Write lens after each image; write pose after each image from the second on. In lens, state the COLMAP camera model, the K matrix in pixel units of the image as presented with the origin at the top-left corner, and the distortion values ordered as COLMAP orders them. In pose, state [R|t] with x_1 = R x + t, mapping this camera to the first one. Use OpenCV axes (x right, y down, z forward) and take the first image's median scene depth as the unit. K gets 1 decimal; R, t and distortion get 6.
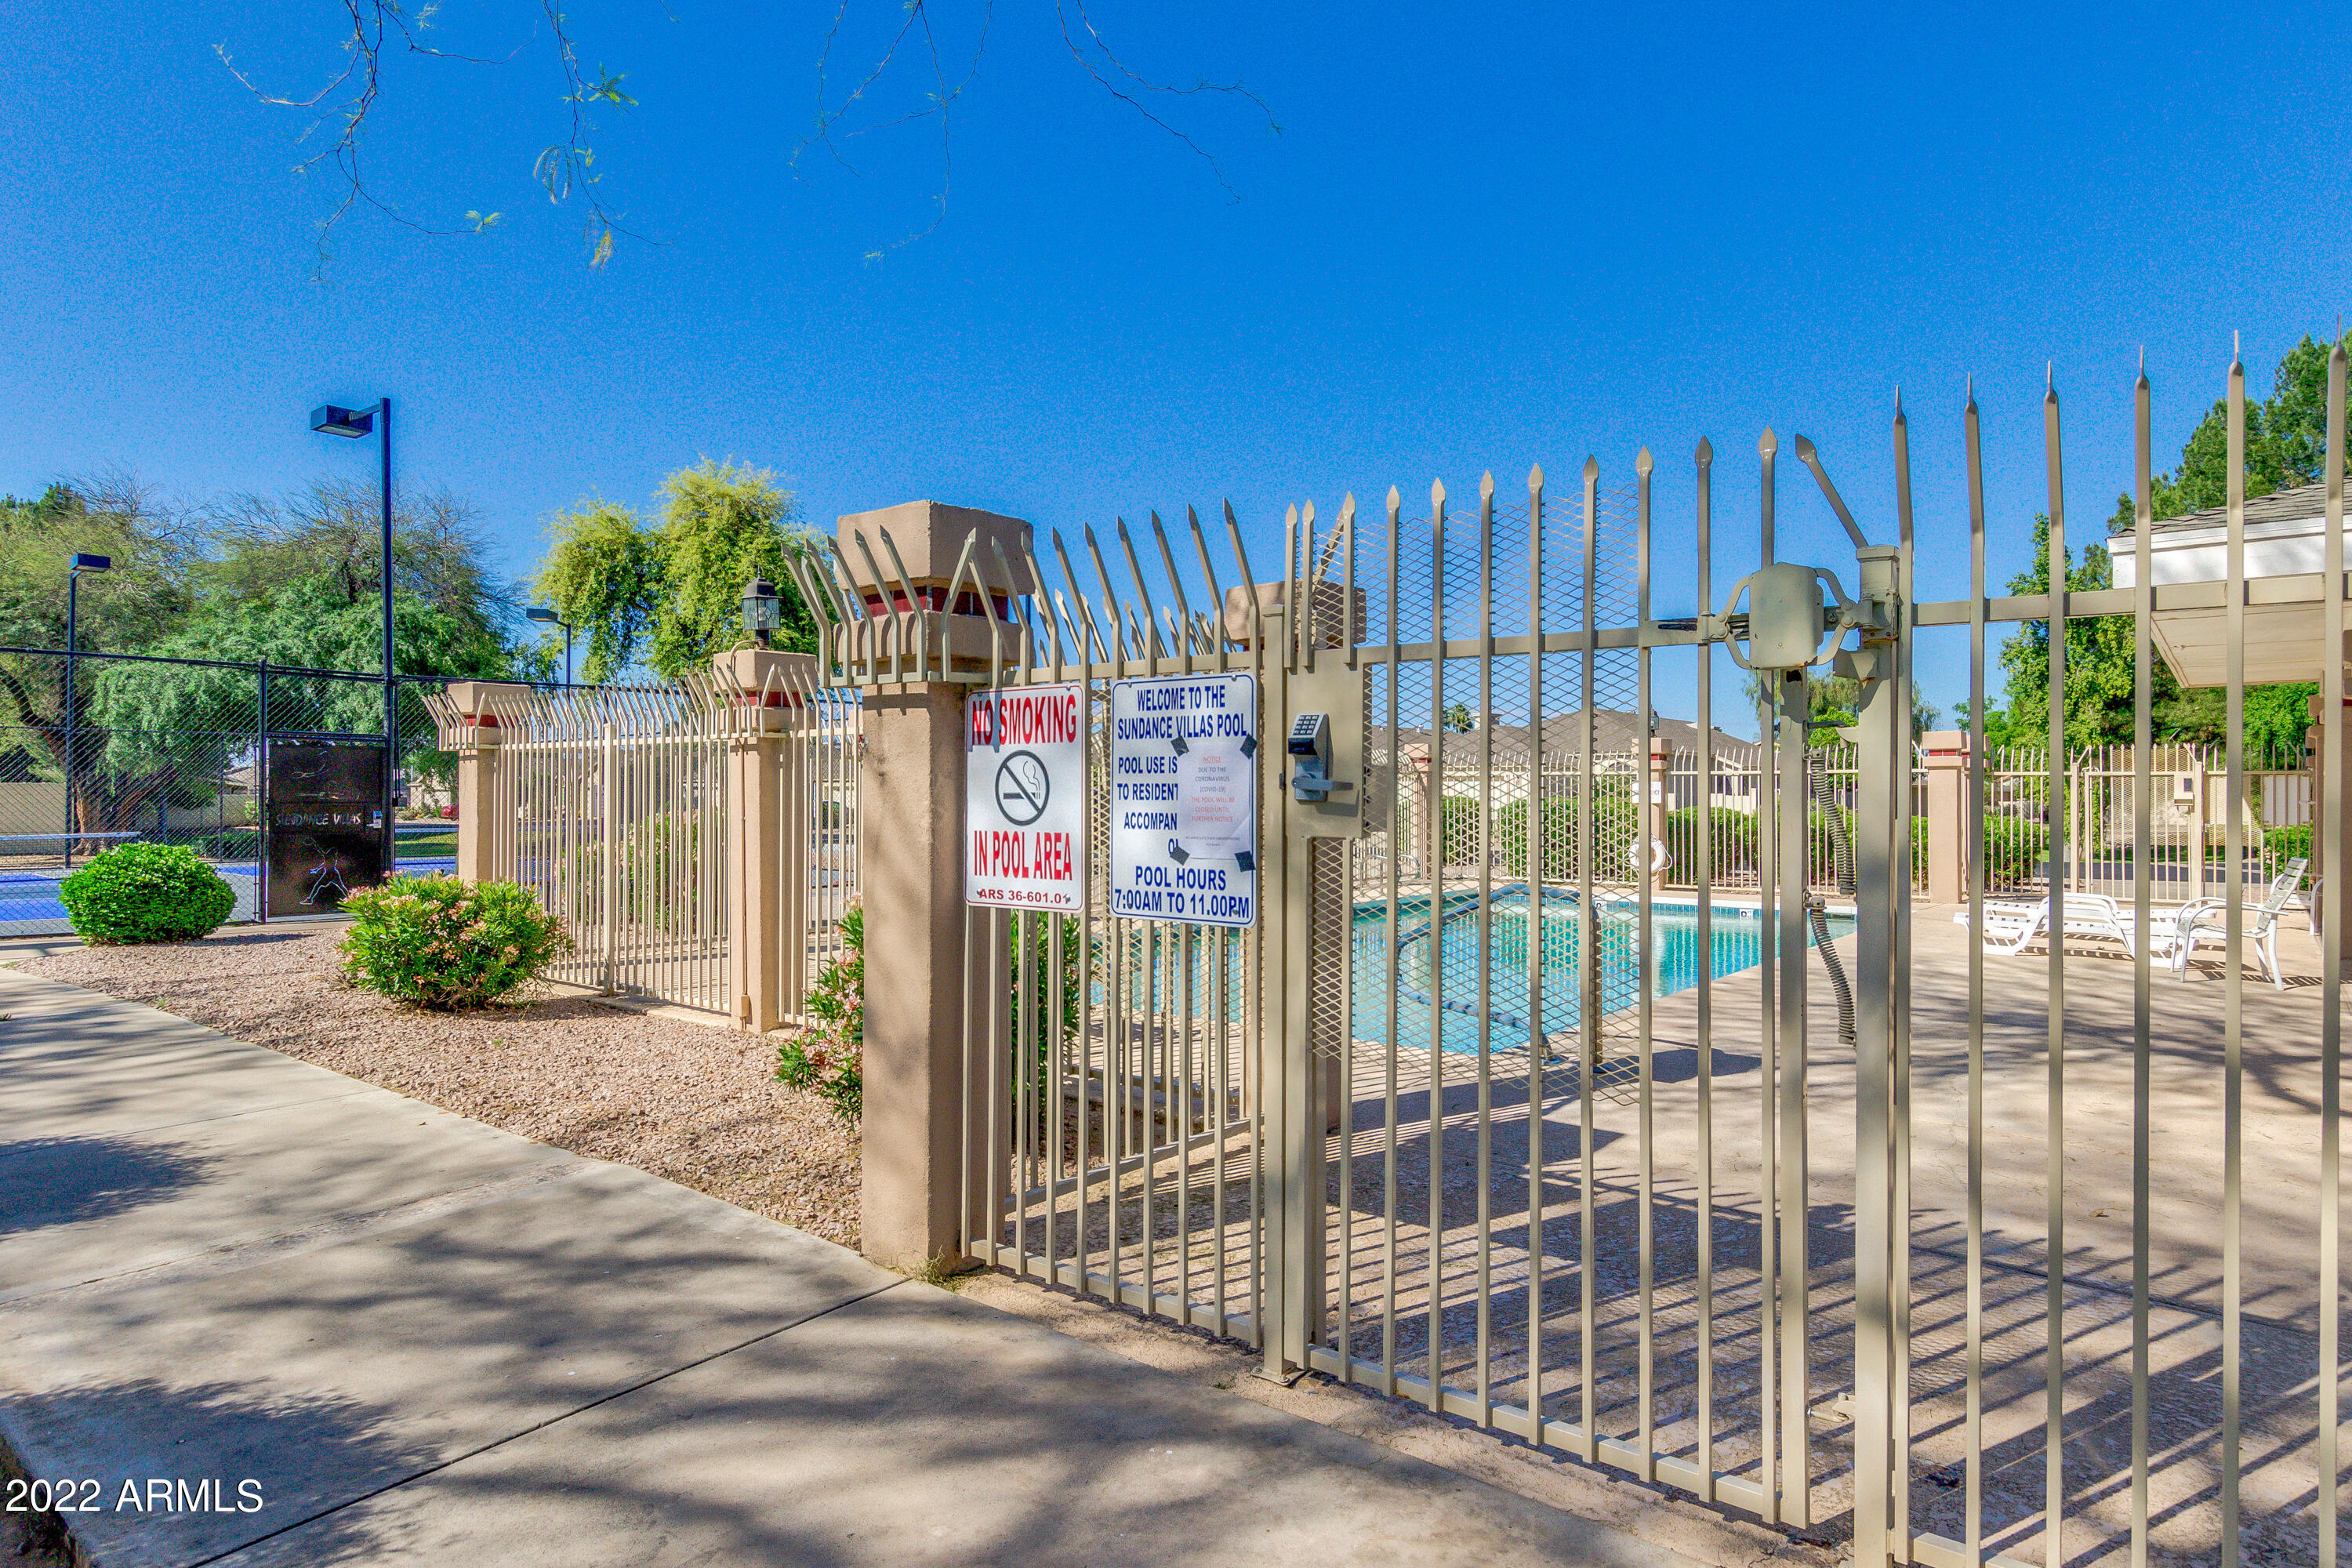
lens RADIAL K [[1125.1, 0, 1194.9], [0, 1125.1, 785.8], [0, 0, 1]] dist [0.005102, -0.002881]
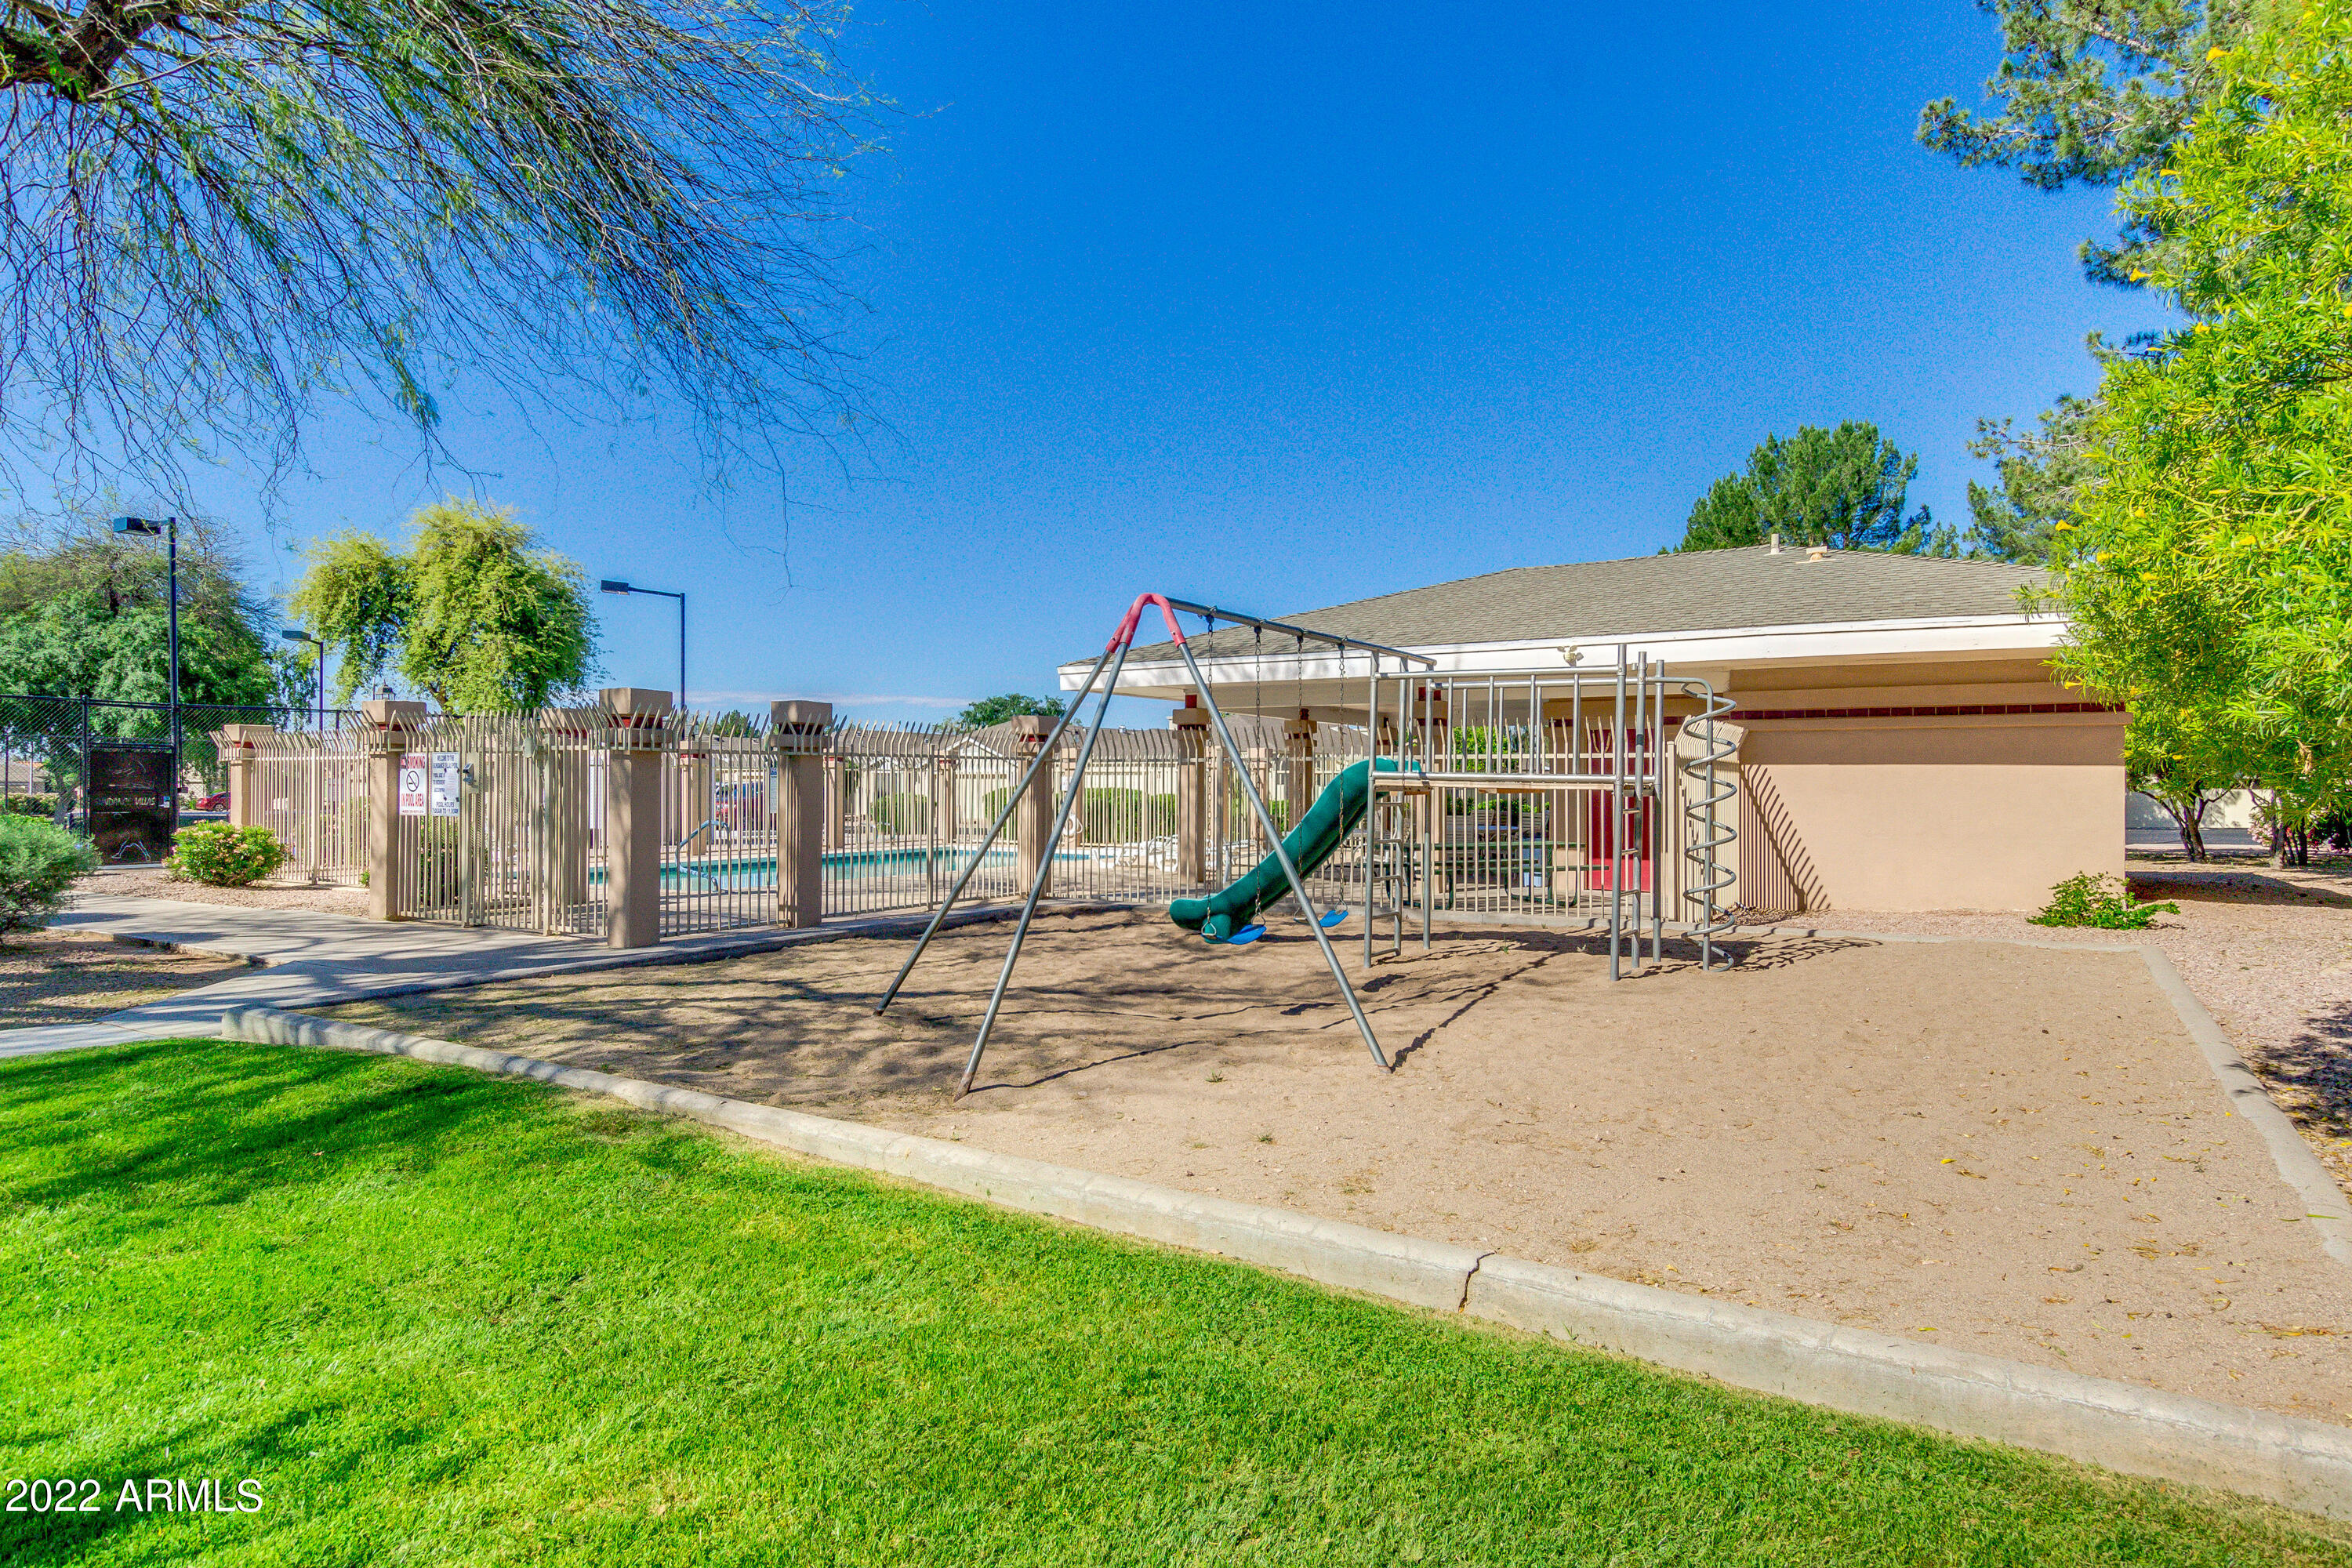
lens RADIAL K [[1125.1, 0, 1155.9], [0, 1125.1, 787.6], [0, 0, 1]] dist [0.005102, -0.002881]
pose [[0.992996, 0.001149, 0.118146, 0.152222], [-0.001995, 0.999973, 0.007040, -0.000819], [-0.118135, -0.007227, 0.992971, -0.243382]]
